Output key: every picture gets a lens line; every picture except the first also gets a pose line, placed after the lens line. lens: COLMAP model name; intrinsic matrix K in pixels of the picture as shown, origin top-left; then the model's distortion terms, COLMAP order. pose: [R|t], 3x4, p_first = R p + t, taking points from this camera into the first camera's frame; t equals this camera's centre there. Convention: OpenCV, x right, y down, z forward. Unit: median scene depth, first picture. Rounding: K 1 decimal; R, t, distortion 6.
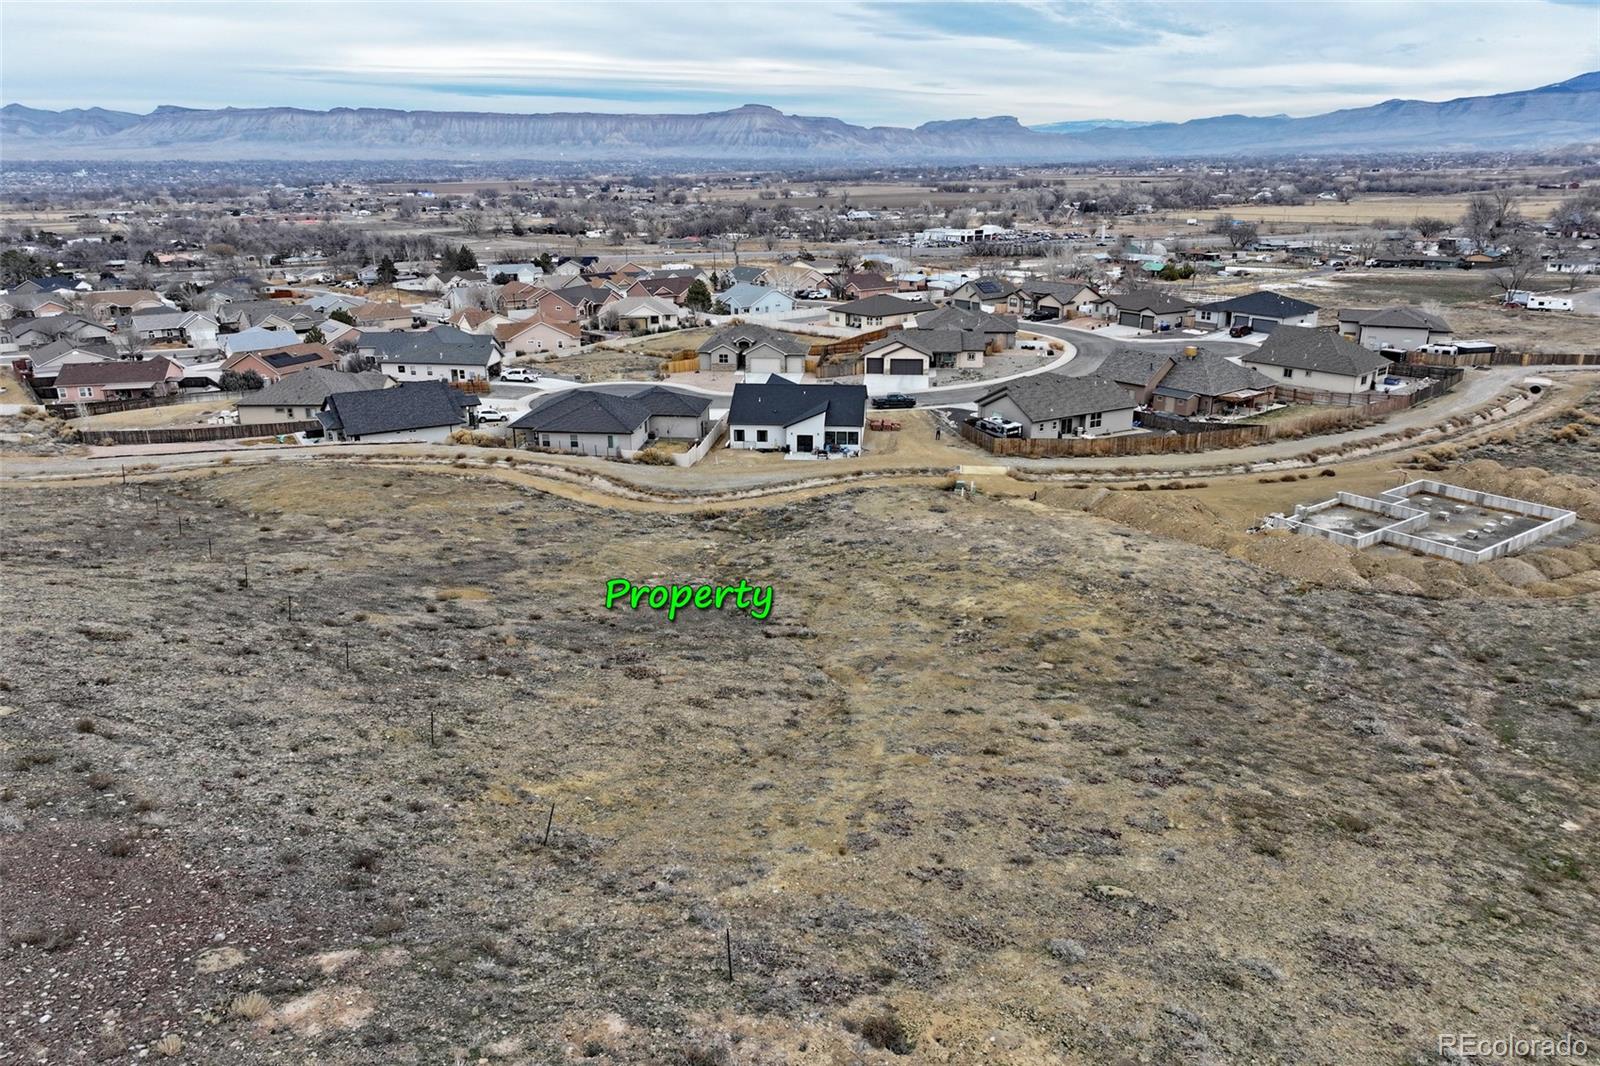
lens RADIAL K [[1125.0, 0, 800.0], [0, 1125.0, 533.0], [0, 0, 1]] dist [0.009713, 0.001033]
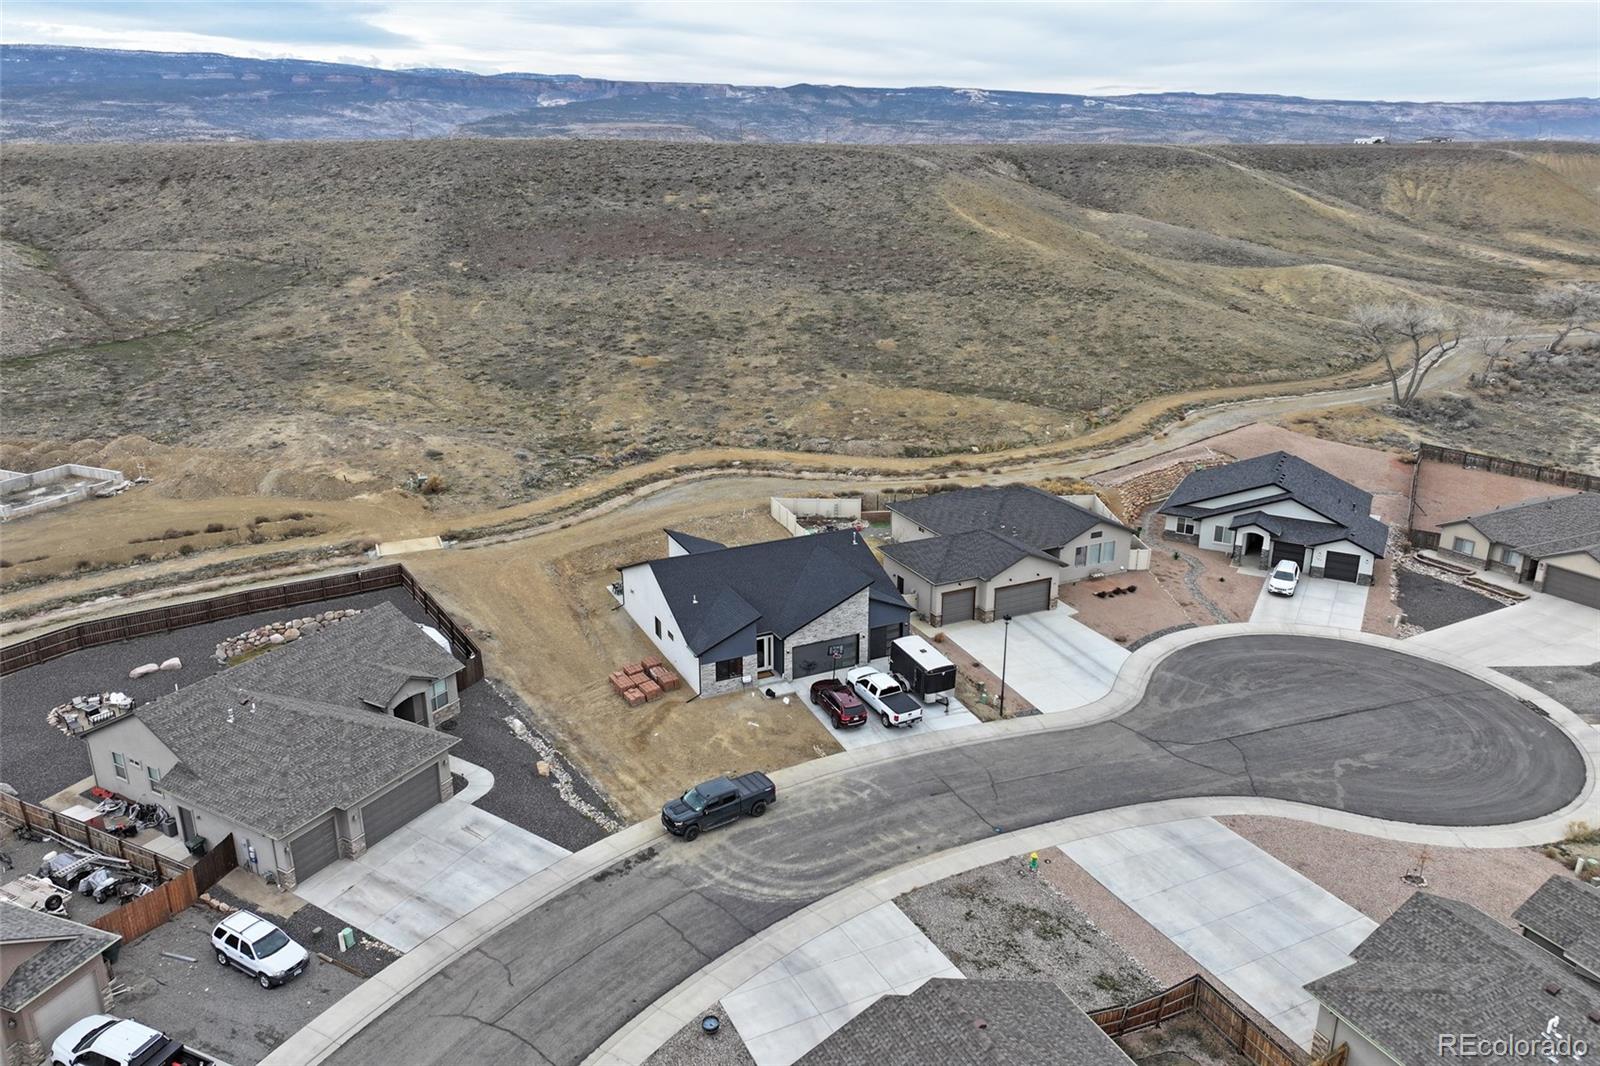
lens RADIAL K [[1125.0, 0, 800.0], [0, 1125.0, 533.0], [0, 0, 1]] dist [0.009713, 0.001033]
pose [[-0.858315, 0.168430, -0.484693, 0.236996], [-0.162758, 0.806451, 0.568459, -0.426255], [0.486627, 0.566805, -0.664776, 1.262423]]
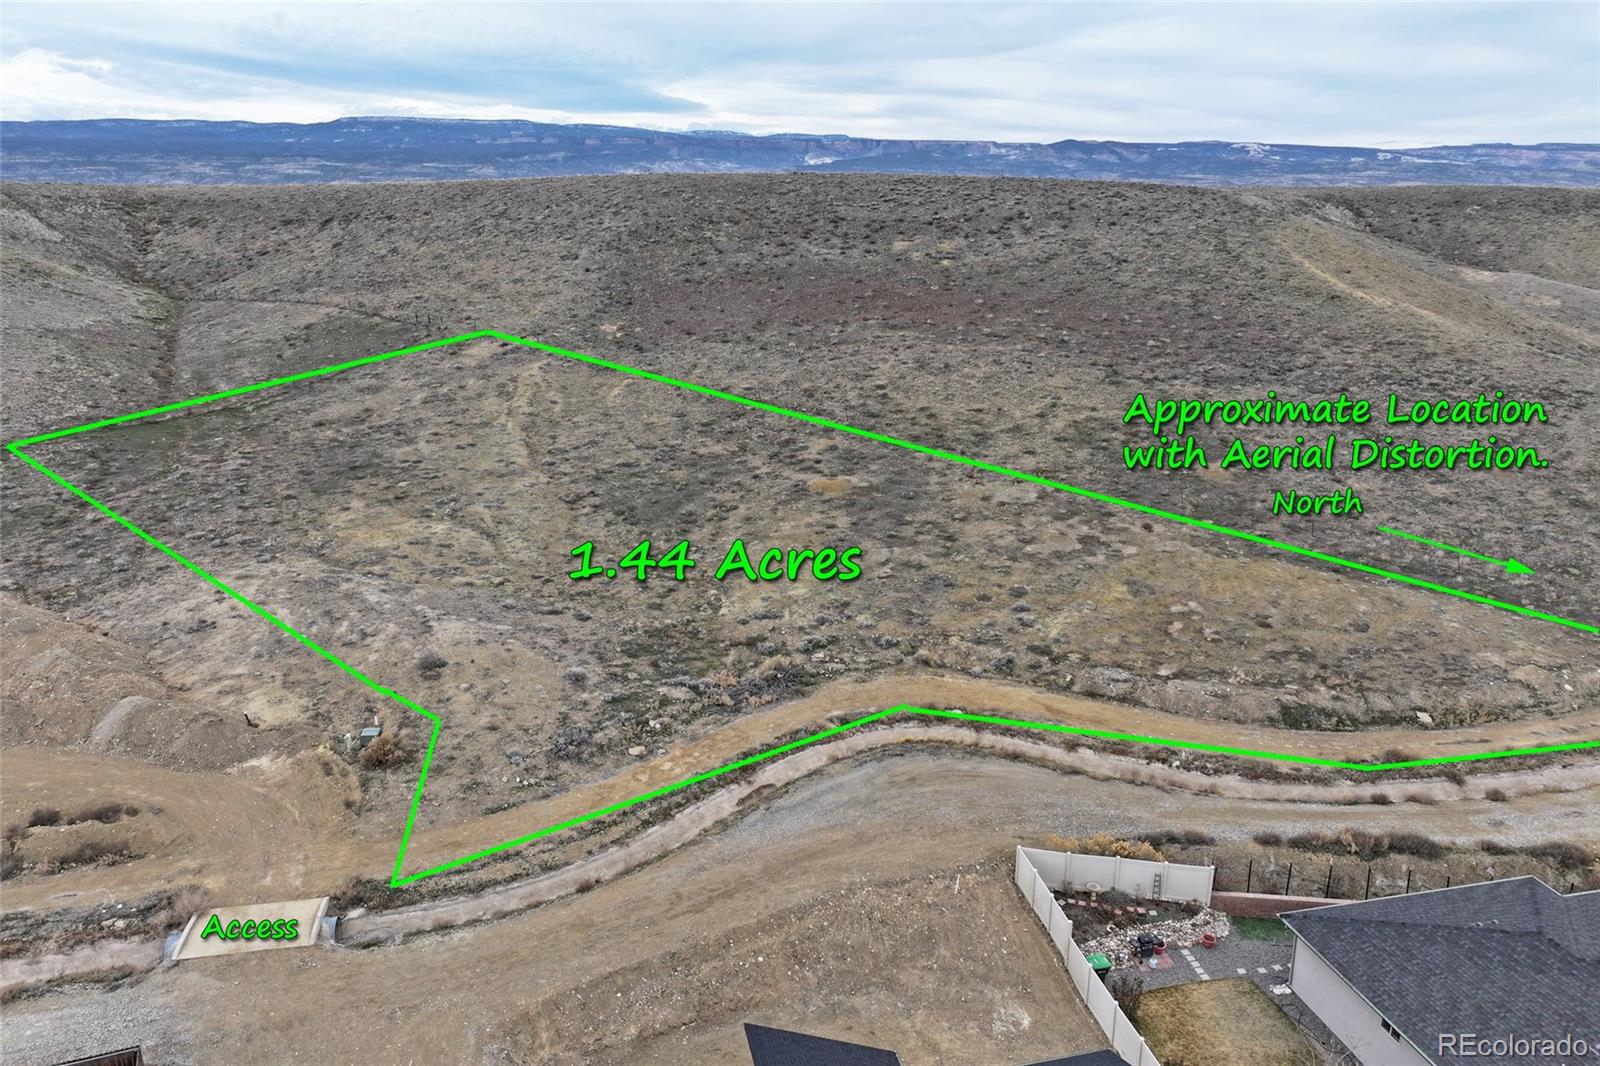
lens RADIAL K [[1125.0, 0, 800.0], [0, 1125.0, 533.0], [0, 0, 1]] dist [0.009713, 0.001033]
pose [[-0.949402, 0.090119, -0.300858, 0.068989], [-0.098887, 0.823449, 0.558707, -0.304945], [0.298091, 0.560189, -0.772872, 0.973157]]
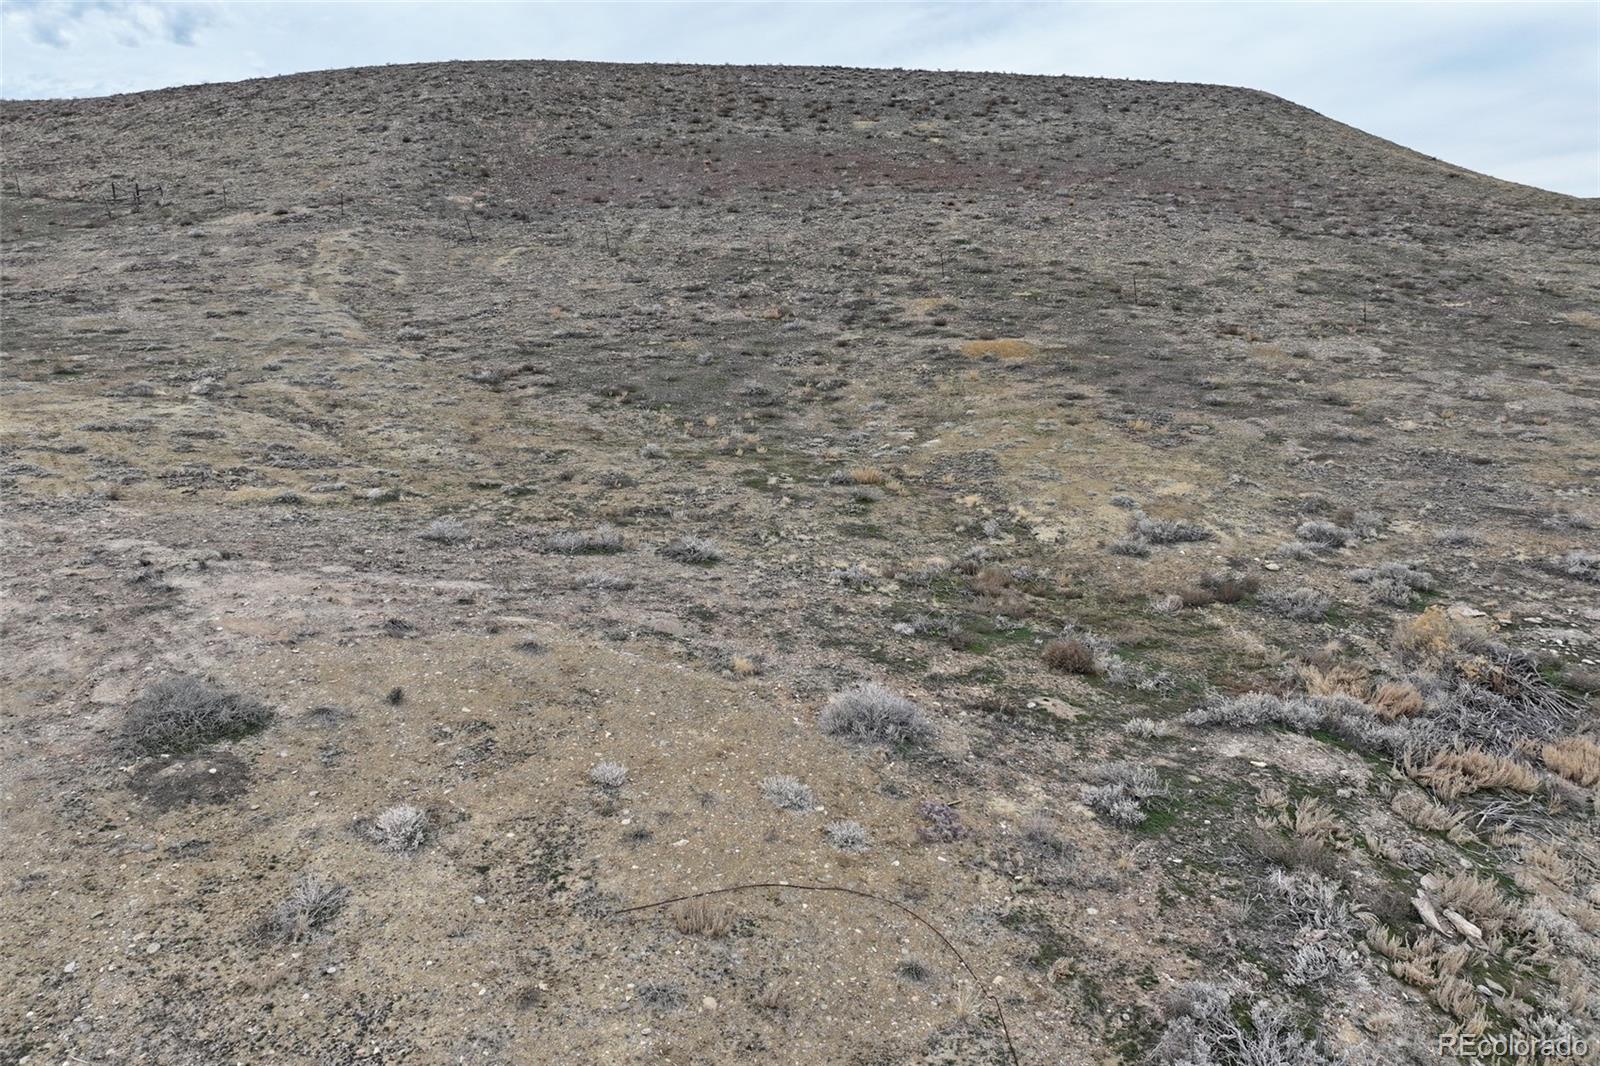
lens RADIAL K [[1125.5, 0, 802.0], [0, 1125.5, 512.0], [0, 0, 1]] dist [0.008545, 0.001499]
pose [[-0.857951, 0.104773, -0.502933, 0.079142], [-0.161407, 0.874433, 0.457509, -0.074288], [0.487716, 0.473697, -0.733310, 0.709346]]
